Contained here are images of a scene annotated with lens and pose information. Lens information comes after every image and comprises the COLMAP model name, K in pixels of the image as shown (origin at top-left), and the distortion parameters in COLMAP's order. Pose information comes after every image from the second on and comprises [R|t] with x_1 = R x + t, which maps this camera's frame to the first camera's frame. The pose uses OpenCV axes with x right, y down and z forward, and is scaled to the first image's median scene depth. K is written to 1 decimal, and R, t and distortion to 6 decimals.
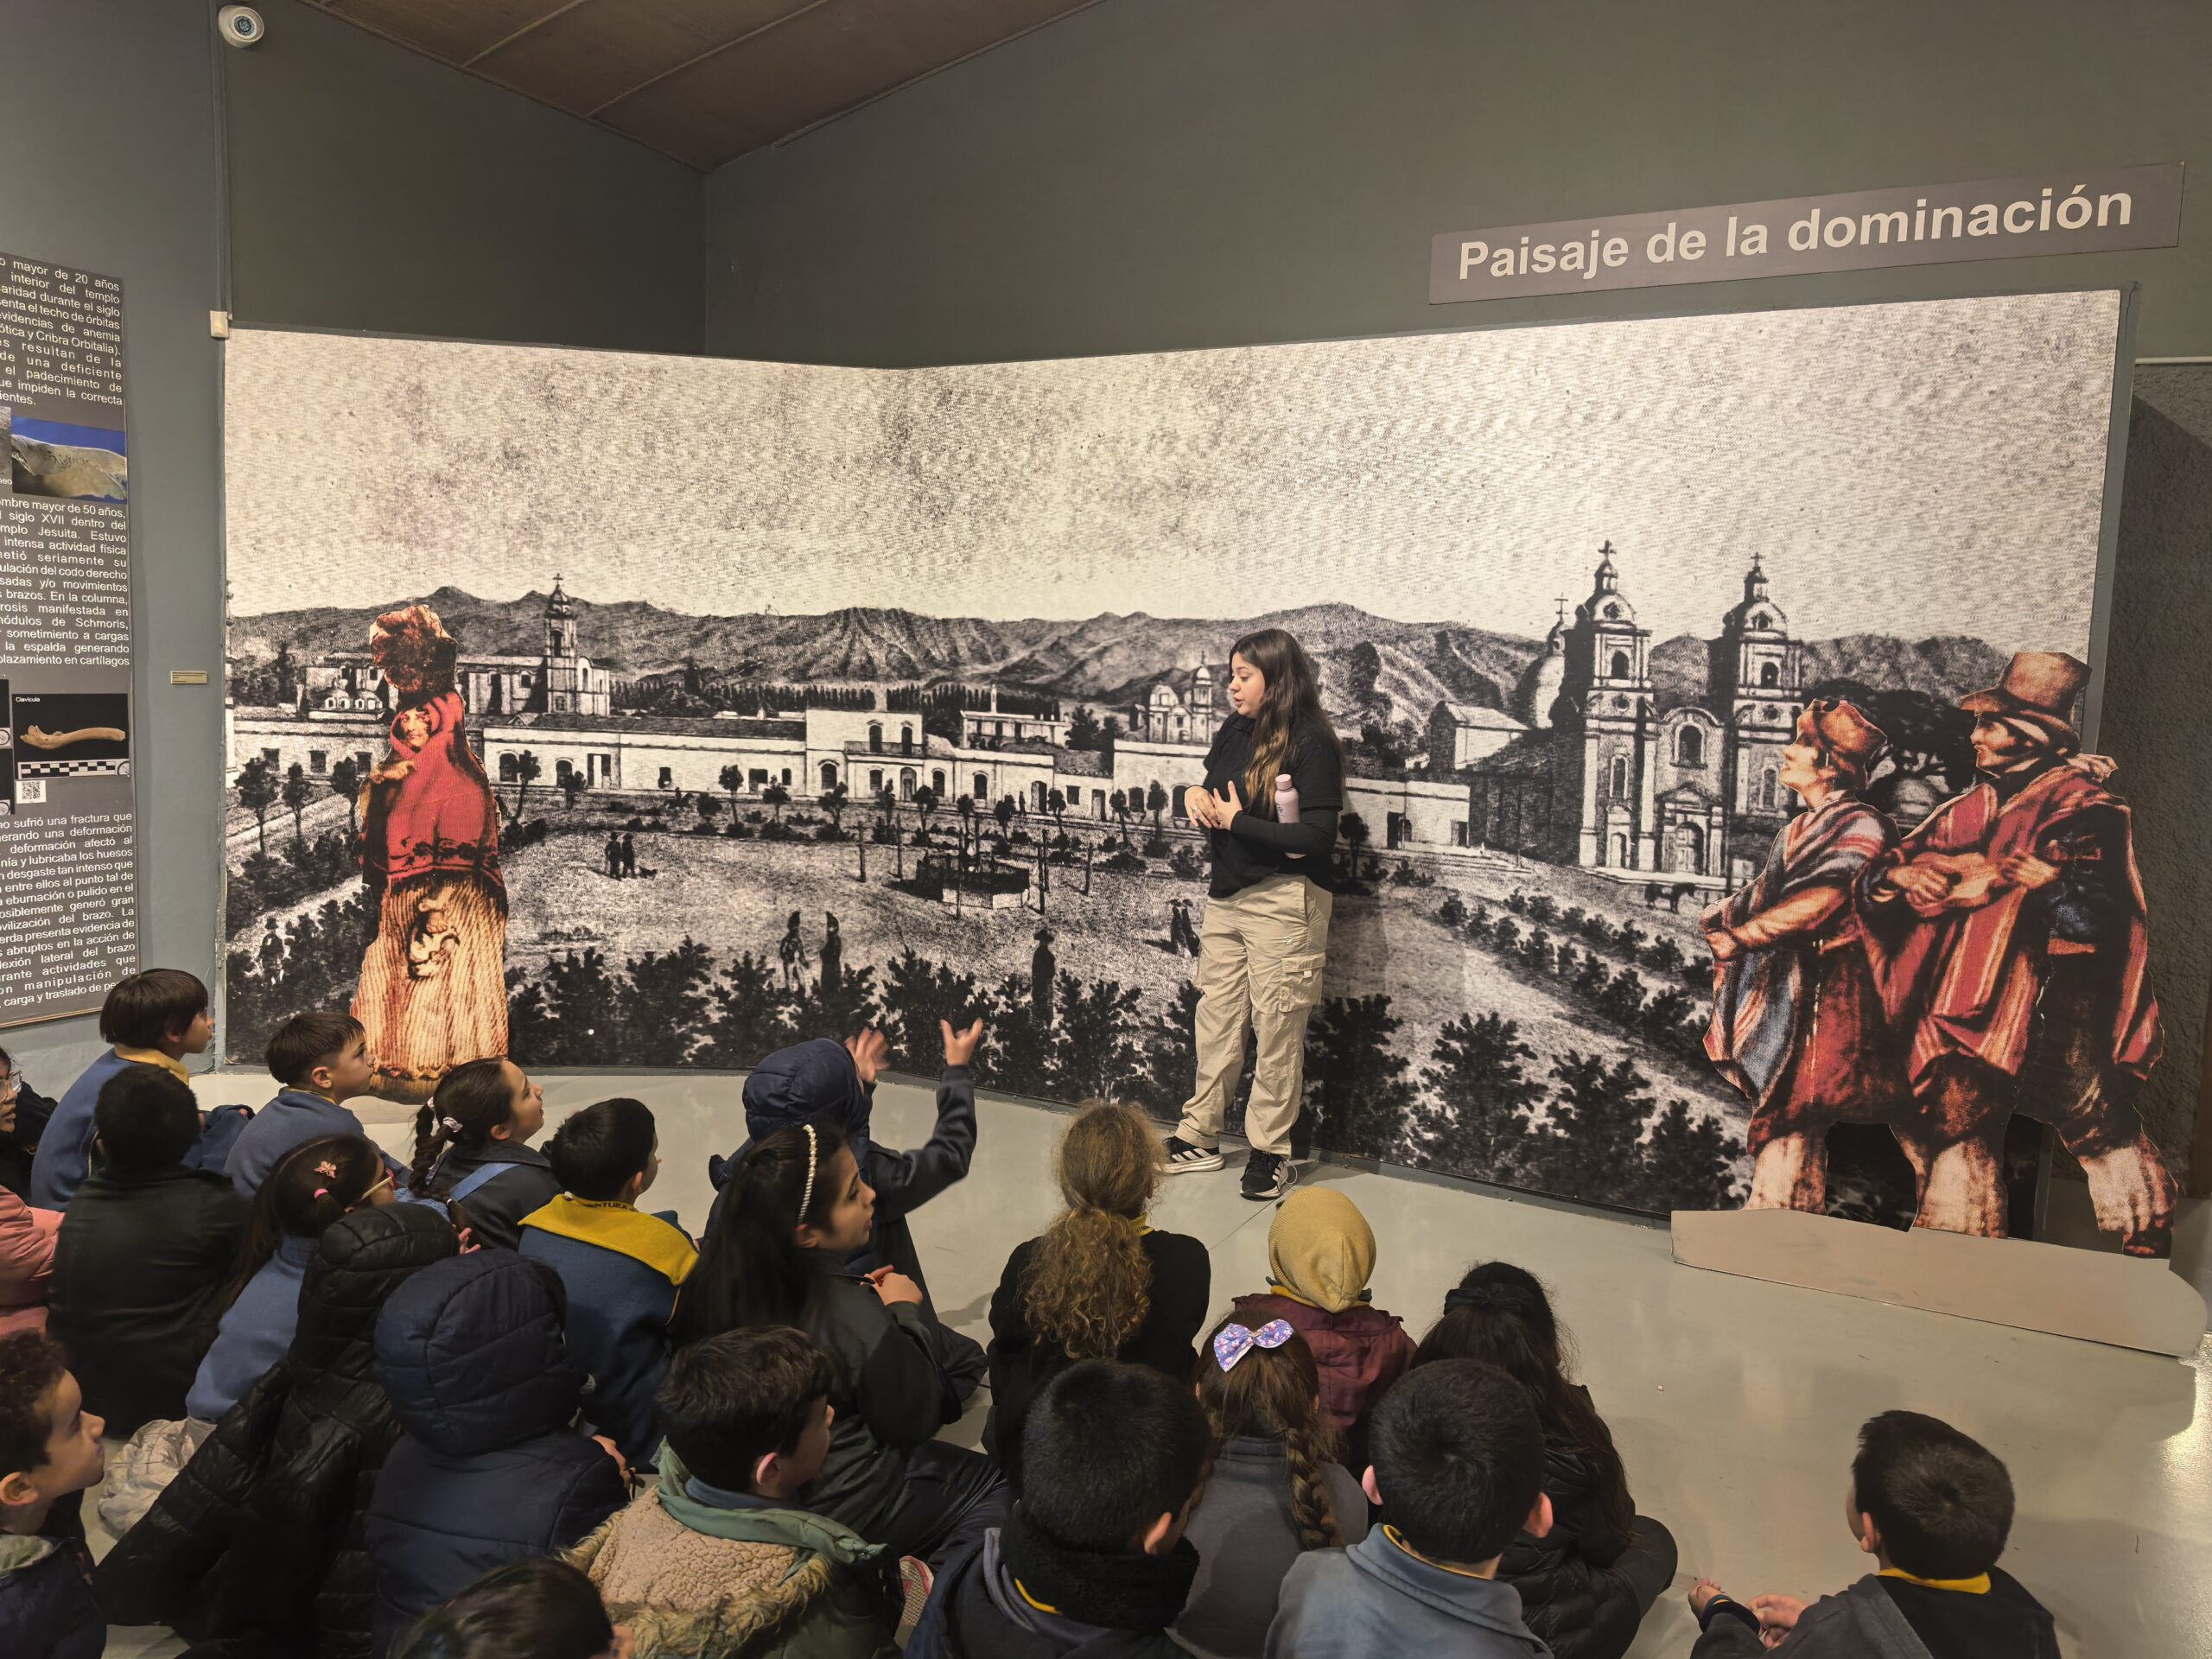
lens RADIAL K [[1447.8, 0, 1082.0], [0, 1447.8, 823.3], [0, 0, 1]] dist [0.041268, -0.070486]
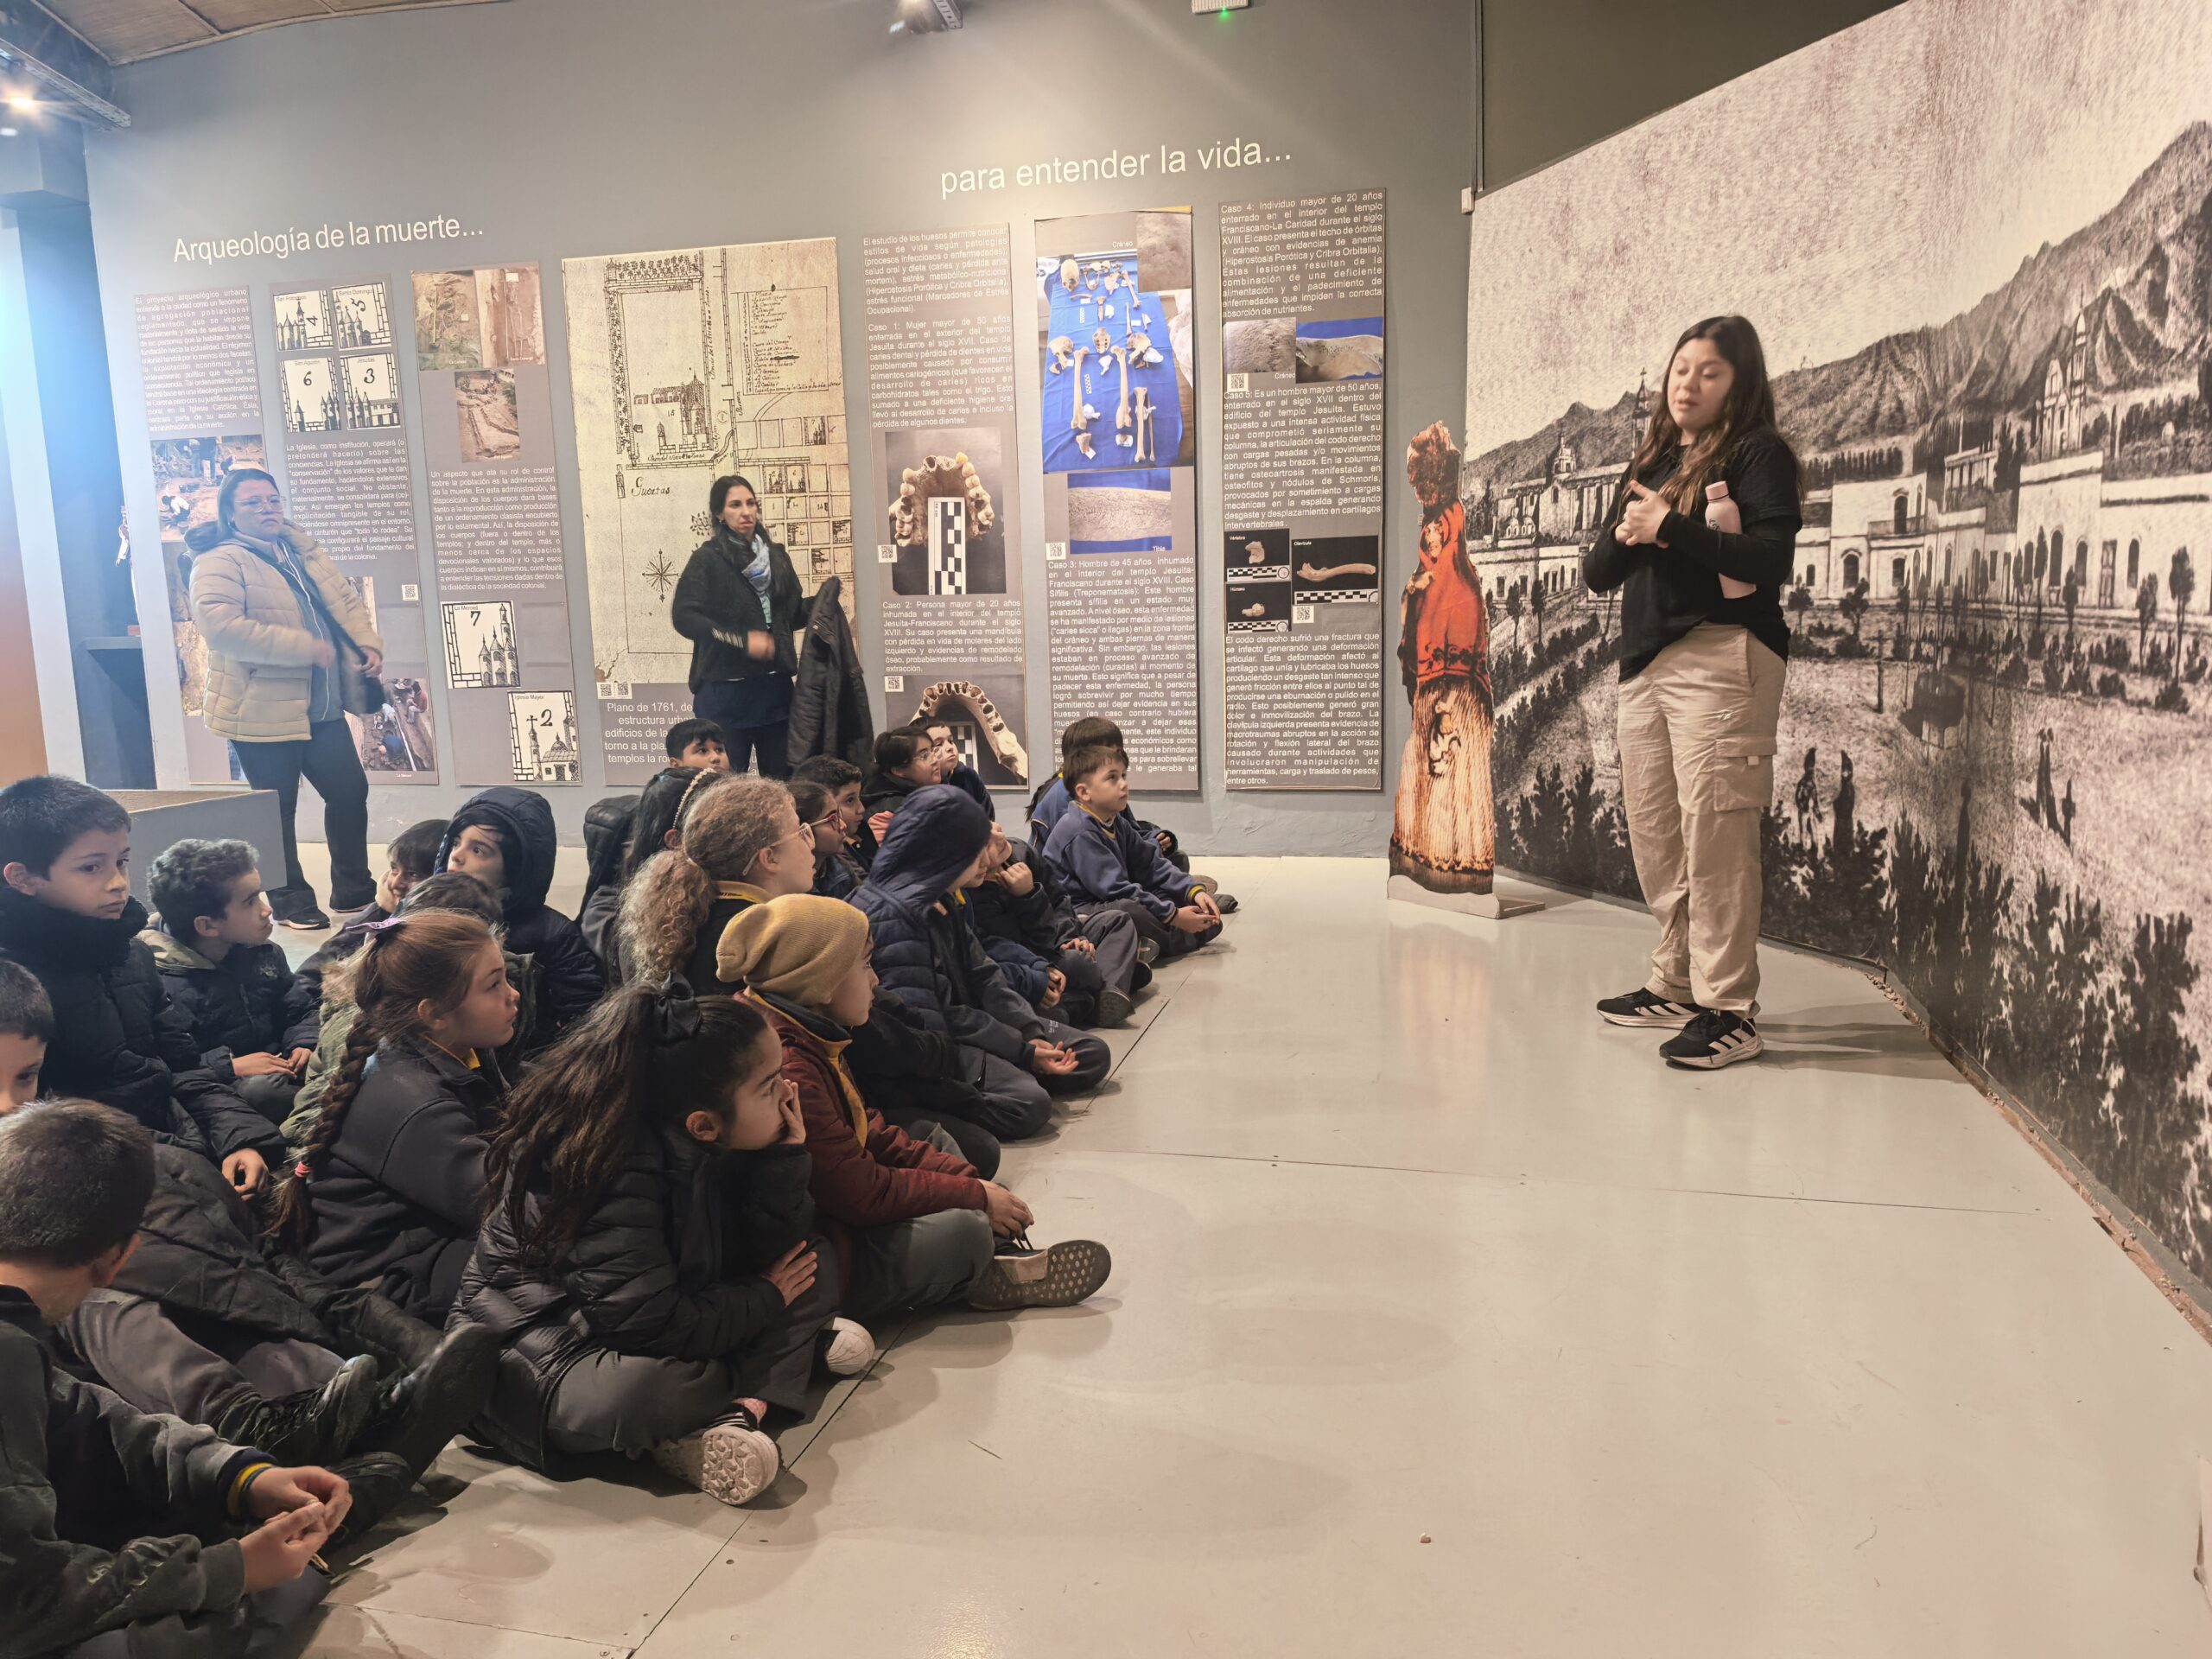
lens RADIAL K [[1447.8, 0, 1082.0], [0, 1447.8, 823.3], [0, 0, 1]] dist [0.041268, -0.070486]
pose [[0.278511, 0.106070, -0.954558, 0.482131], [-0.055912, 0.993988, 0.094138, 0.052505], [0.958804, 0.027153, 0.282767, 0.423130]]
